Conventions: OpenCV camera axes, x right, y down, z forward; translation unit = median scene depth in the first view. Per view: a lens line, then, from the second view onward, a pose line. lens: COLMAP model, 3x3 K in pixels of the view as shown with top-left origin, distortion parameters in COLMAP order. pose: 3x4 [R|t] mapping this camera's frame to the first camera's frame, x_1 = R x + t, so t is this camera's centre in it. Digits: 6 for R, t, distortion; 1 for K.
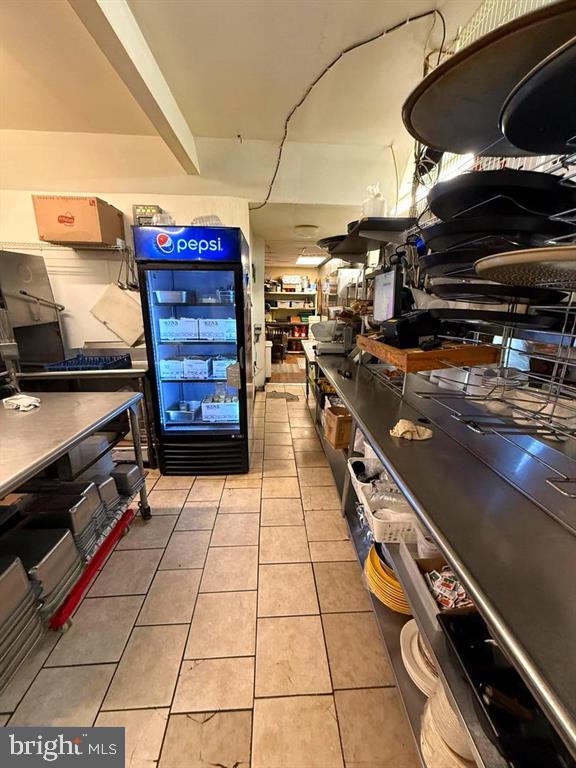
lens RADIAL K [[306.4, 0, 288.2], [0, 306.4, 382.5], [0, 0, 1]] dist [-0.001958, 0.000052]
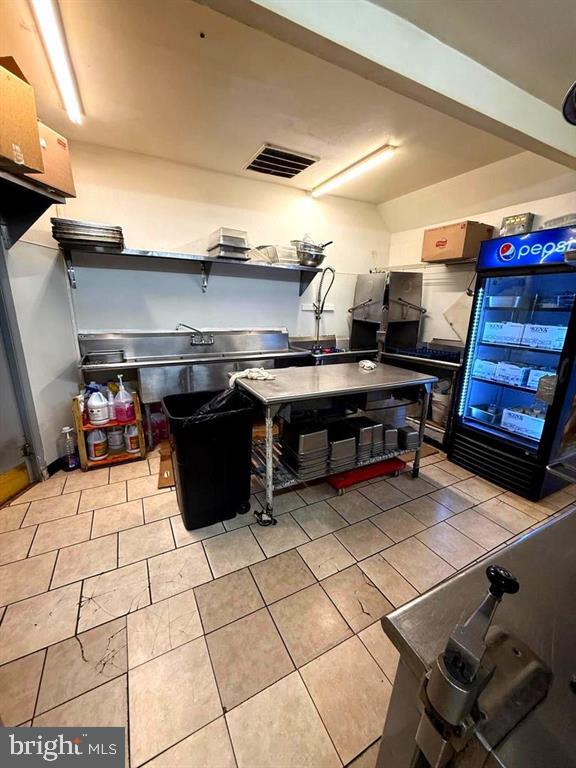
lens RADIAL K [[306.4, 0, 287.1], [0, 306.4, 382.6], [0, 0, 1]] dist [-0.001958, 0.000052]
pose [[0.416299, 0.227906, -0.880201, 0.283422], [-0.246253, 0.960155, 0.132141, 0.029363], [0.875246, 0.161742, 0.455834, -0.079209]]
